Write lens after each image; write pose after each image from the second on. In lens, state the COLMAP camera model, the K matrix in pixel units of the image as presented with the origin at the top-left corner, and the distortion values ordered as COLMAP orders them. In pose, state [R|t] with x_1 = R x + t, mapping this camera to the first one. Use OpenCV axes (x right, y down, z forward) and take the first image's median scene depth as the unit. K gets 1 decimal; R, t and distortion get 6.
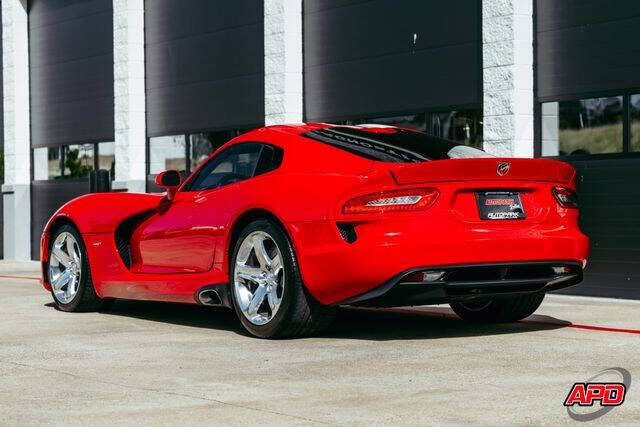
lens RADIAL K [[1379.6, 0, 321.5], [0, 1379.6, 214.7], [0, 0, 1]] dist [0.144728, 0.196940]
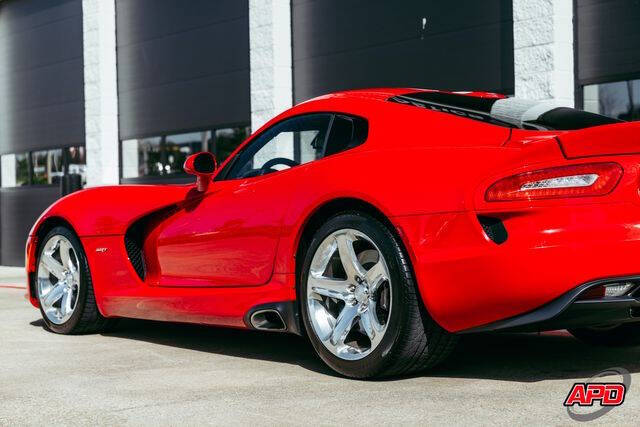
lens RADIAL K [[1242.3, 0, 318.7], [0, 1242.3, 212.4], [0, 0, 1]] dist [0.159231, 0.011517]
pose [[0.998834, -0.011036, 0.046988, -0.072640], [0.011333, 0.999917, -0.006052, 0.005599], [-0.046918, 0.006578, 0.998877, 0.285953]]
